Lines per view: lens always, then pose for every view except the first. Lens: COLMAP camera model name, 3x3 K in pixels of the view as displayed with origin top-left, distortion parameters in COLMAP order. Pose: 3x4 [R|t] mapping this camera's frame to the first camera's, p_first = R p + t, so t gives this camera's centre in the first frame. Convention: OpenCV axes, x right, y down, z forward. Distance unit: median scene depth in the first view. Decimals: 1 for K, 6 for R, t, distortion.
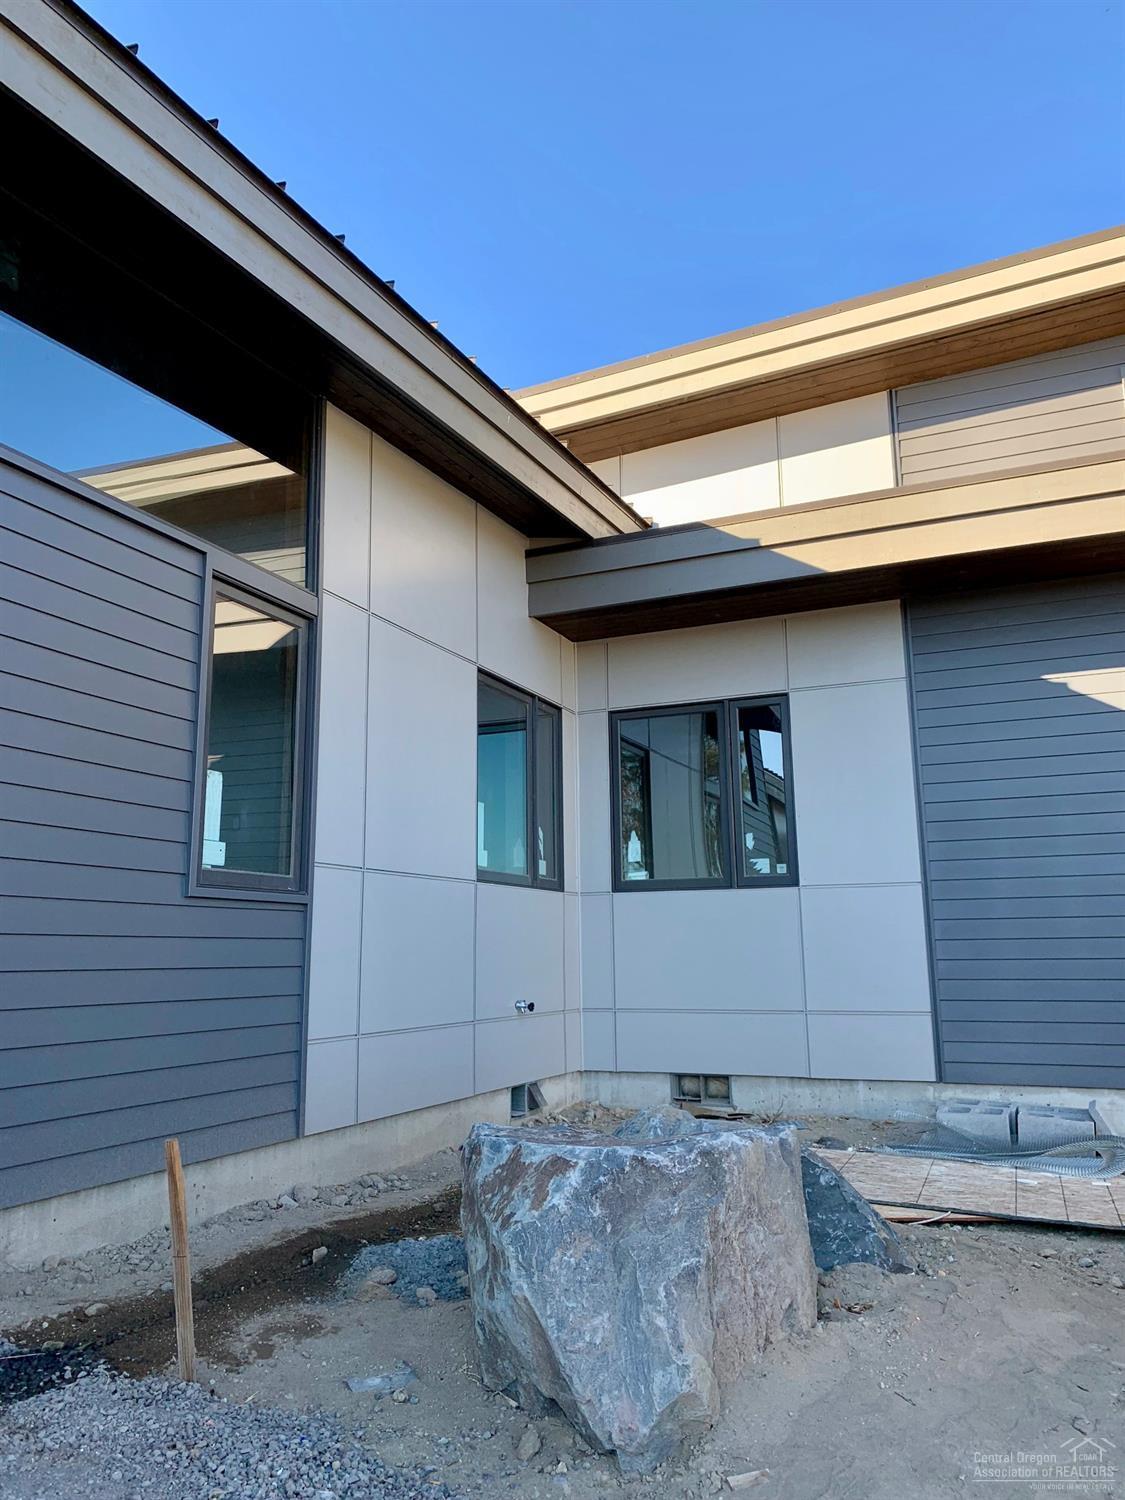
lens RADIAL K [[1144.1, 0, 562.5], [0, 1144.1, 750.0], [0, 0, 1]] dist [0.110905, -0.099510]
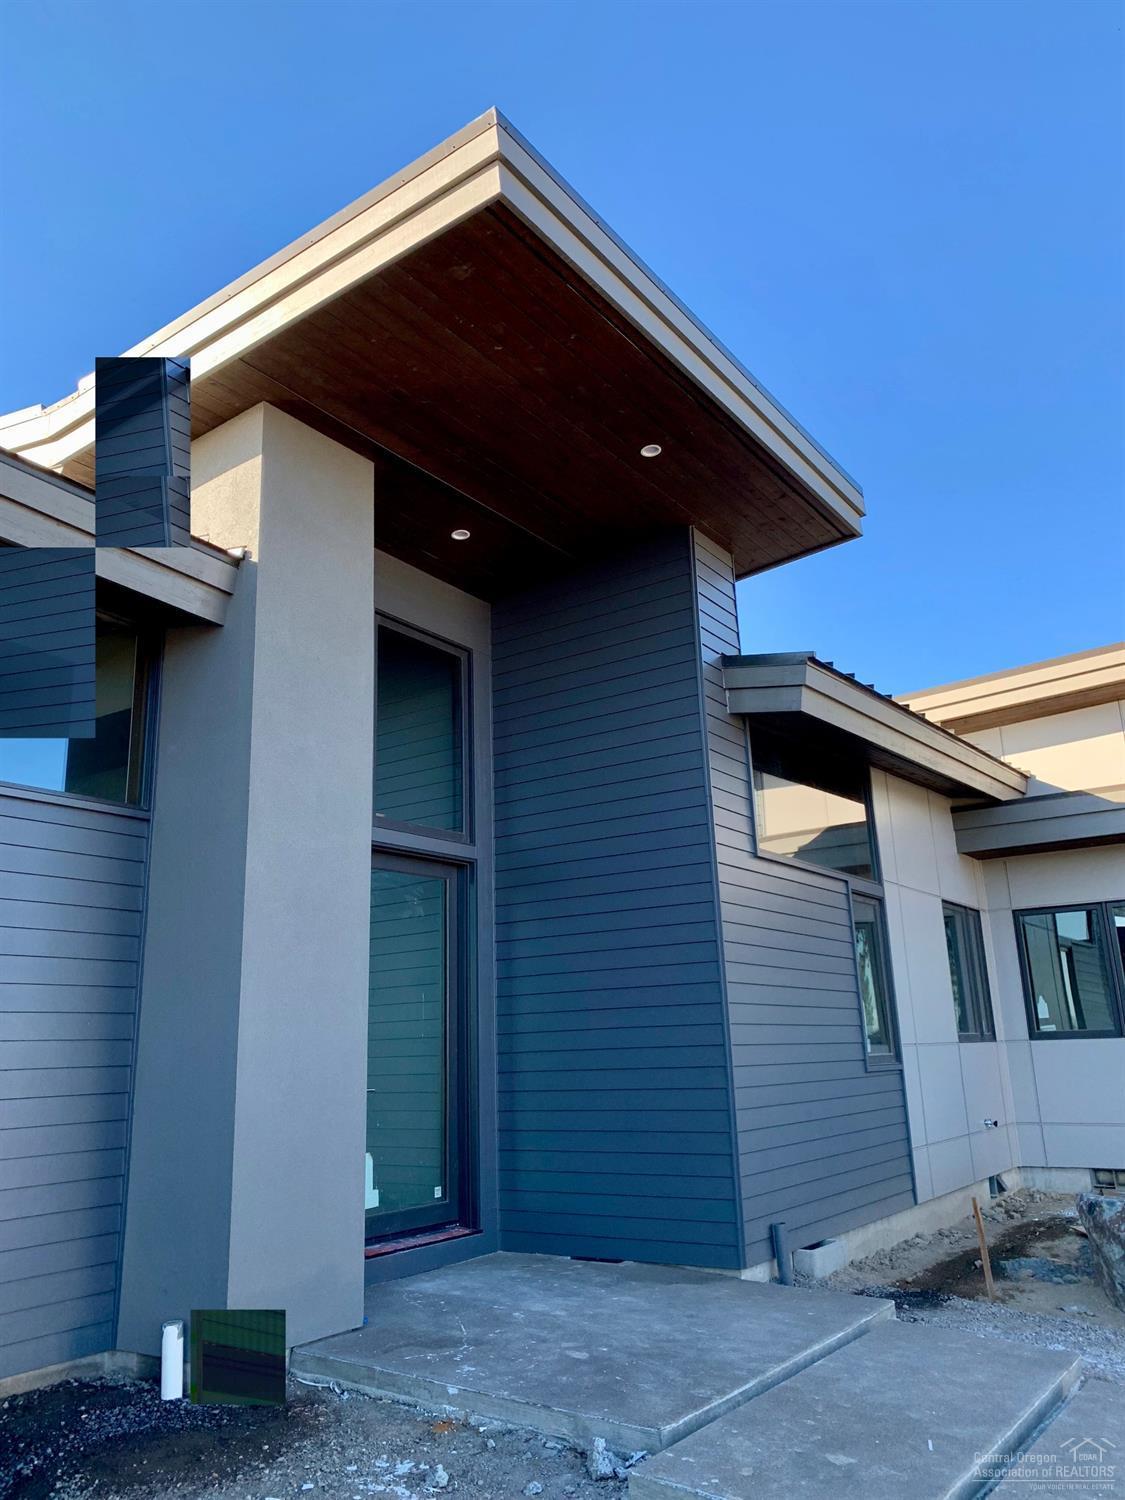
lens RADIAL K [[1134.6, 0, 562.5], [0, 1134.6, 750.0], [0, 0, 1]] dist [0.003579, 0.004367]
pose [[0.979682, -0.069512, -0.188124, -0.247090], [0.054621, 0.995033, -0.083220, -0.156575], [0.192975, 0.071254, 0.978613, -0.550083]]
